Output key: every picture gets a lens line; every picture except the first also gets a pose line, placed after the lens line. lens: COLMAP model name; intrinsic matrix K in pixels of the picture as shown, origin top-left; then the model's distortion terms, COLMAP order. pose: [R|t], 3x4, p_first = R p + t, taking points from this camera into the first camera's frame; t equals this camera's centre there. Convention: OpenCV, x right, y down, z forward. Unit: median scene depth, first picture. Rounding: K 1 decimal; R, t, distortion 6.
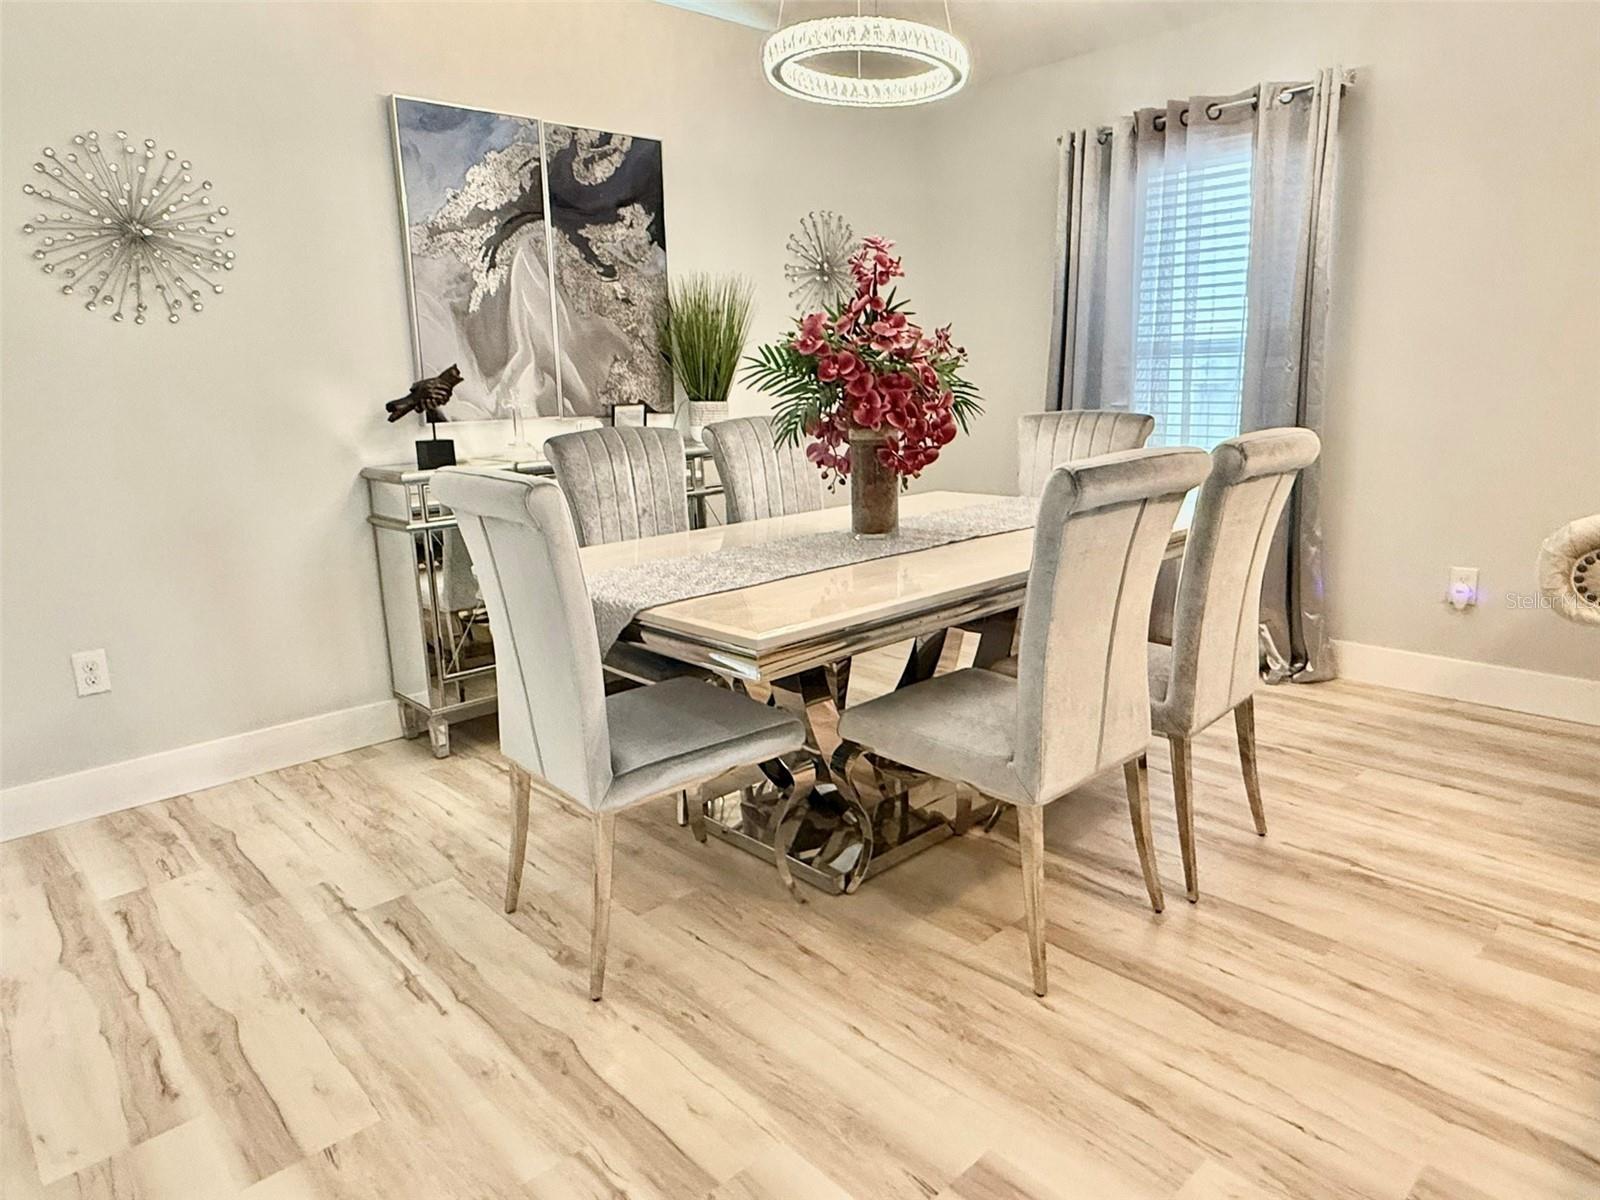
lens RADIAL K [[999.9, 0, 774.8], [0, 999.9, 603.9], [0, 0, 1]] dist [-0.011332, 0.002633]
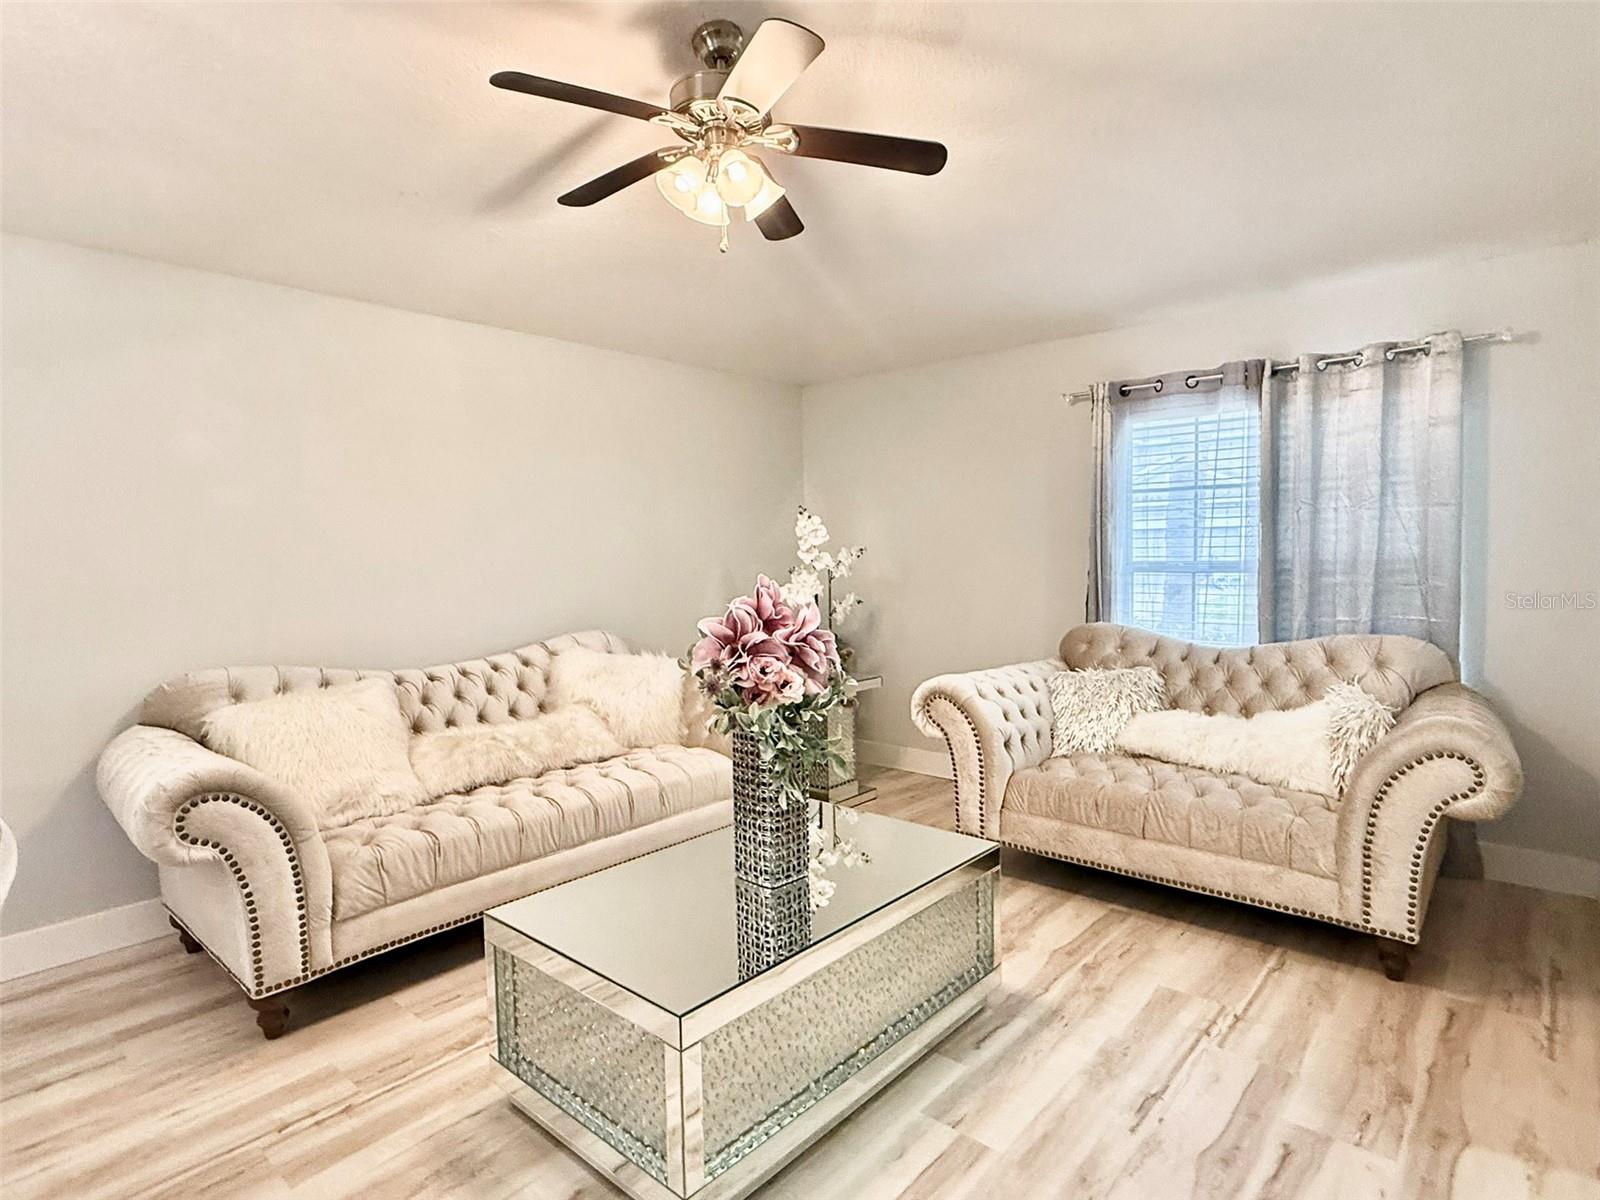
lens RADIAL K [[865.3, 0, 796.1], [0, 865.3, 596.9], [0, 0, 1]] dist [0.002365, 0.001237]
pose [[-0.113492, -0.018435, 0.993368, -0.159418], [0.239219, 0.969907, 0.045331, -0.102399], [-0.964310, 0.242778, -0.105667, 0.235847]]
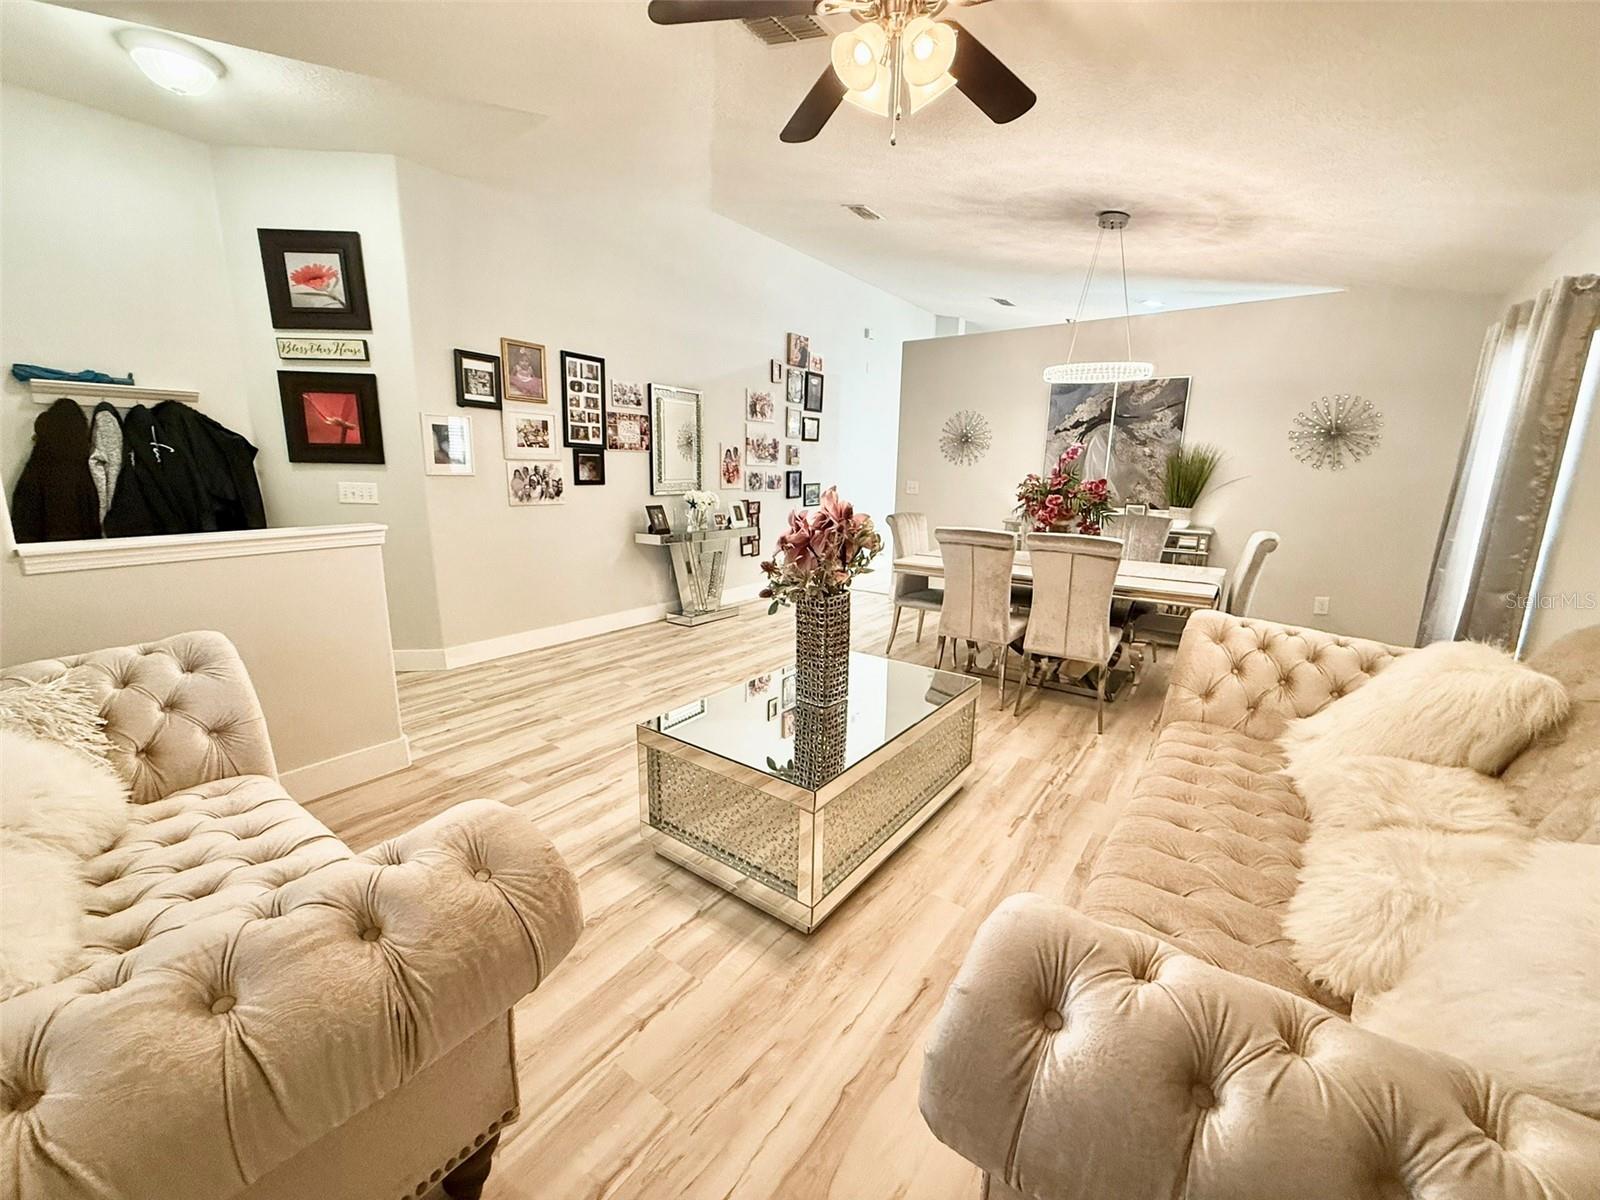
lens RADIAL K [[637.0, 0, 797.8], [0, 637.0, 597.2], [0, 0, 1]] dist [-0.001206, -0.000077]
pose [[0.204060, 0.232324, -0.950992, 1.122671], [-0.236003, 0.954455, 0.182530, -0.095449], [0.950085, 0.187190, 0.249596, 0.014961]]
